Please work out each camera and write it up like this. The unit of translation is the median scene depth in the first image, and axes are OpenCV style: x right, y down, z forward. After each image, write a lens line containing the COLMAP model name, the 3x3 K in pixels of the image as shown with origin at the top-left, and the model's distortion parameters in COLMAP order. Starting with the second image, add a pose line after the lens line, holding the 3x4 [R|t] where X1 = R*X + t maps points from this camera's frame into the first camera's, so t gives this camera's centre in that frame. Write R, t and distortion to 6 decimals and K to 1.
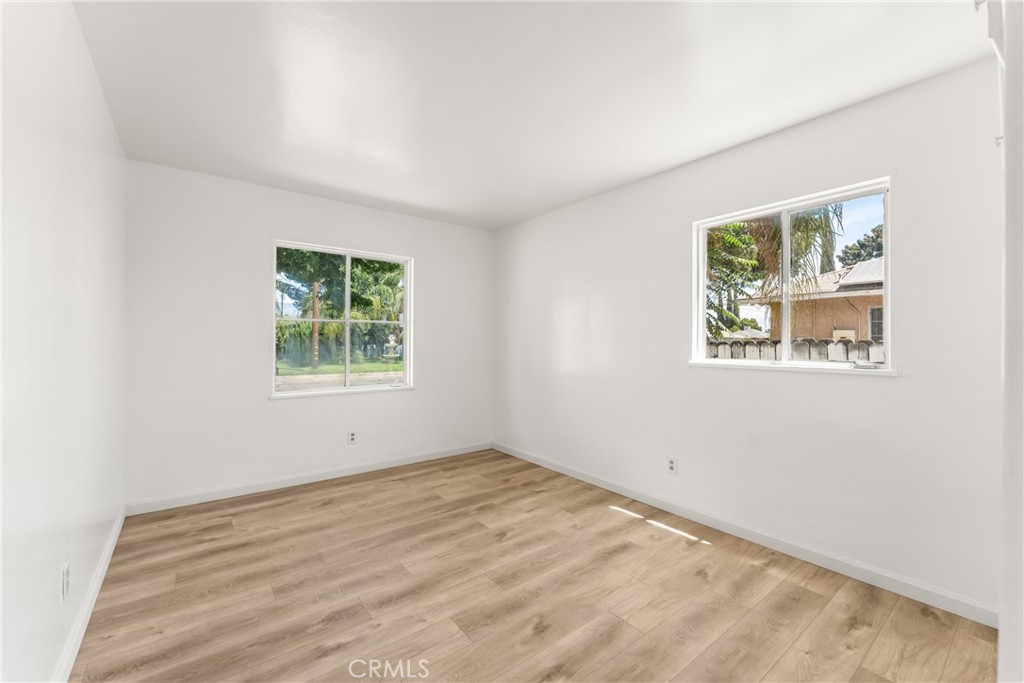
lens RADIAL K [[414.5, 0, 510.5], [0, 414.5, 340.8], [0, 0, 1]] dist [0.000739, 0.000038]
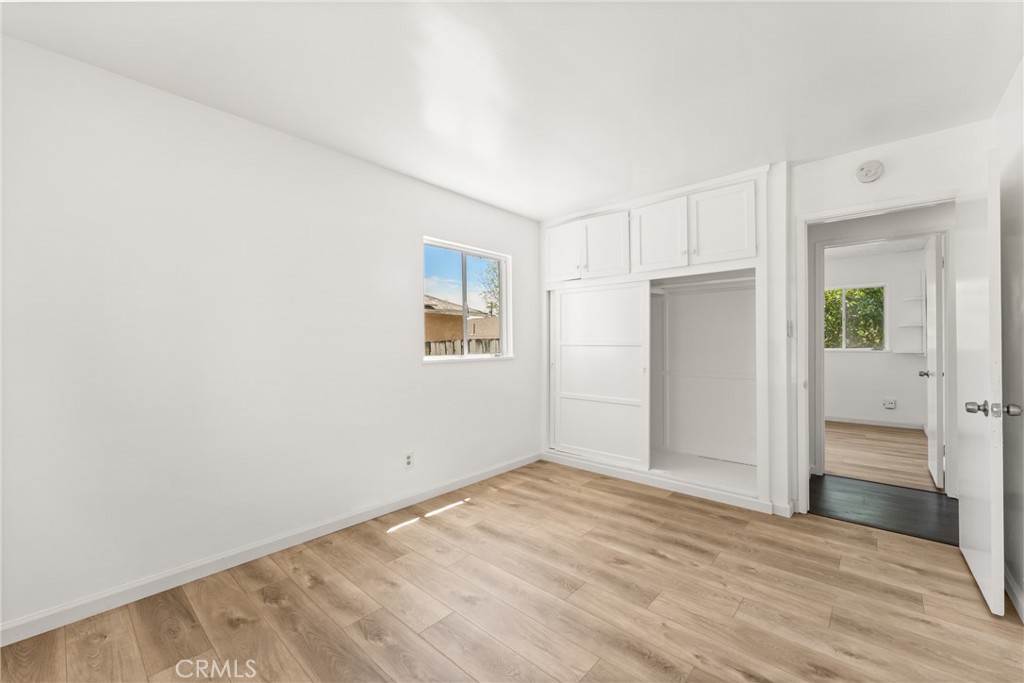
lens RADIAL K [[414.5, 0, 505.7], [0, 414.5, 340.4], [0, 0, 1]] dist [0.000739, 0.000038]
pose [[-0.171584, -0.000390, 0.985169, -0.699910], [0.002813, 0.999996, 0.000886, -0.001584], [-0.985165, 0.002923, -0.171582, 0.964696]]
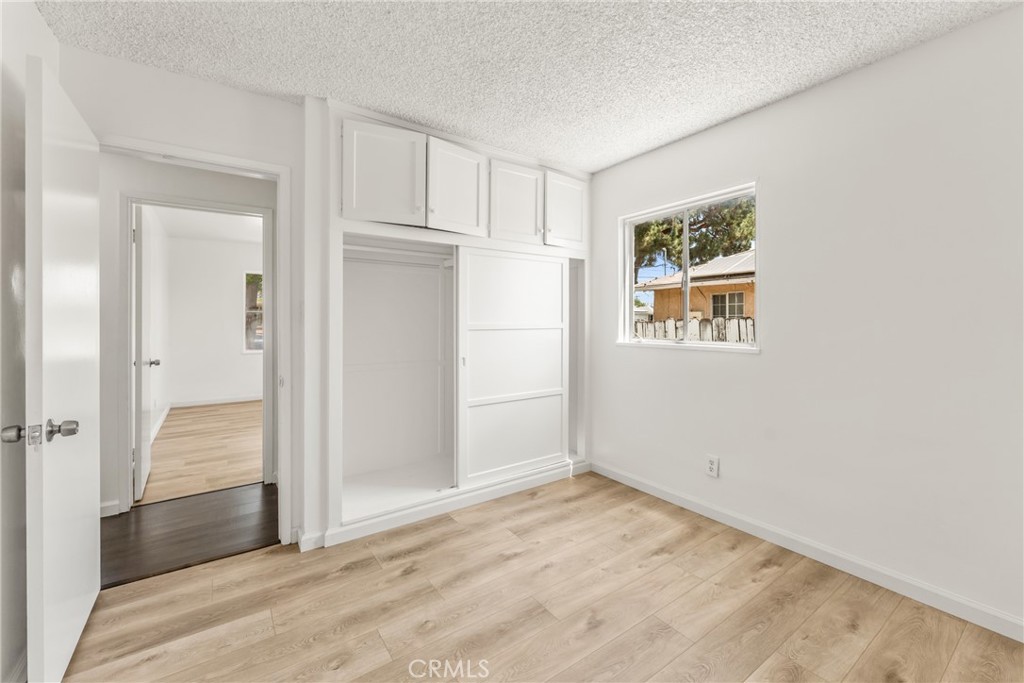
lens RADIAL K [[414.5, 0, 504.7], [0, 414.5, 326.4], [0, 0, 1]] dist [0.000739, 0.000038]
pose [[0.996986, -0.009523, -0.076993, 0.739142], [0.010286, 0.999902, 0.009520, 0.001755], [0.076894, -0.010284, 0.996986, -0.769528]]
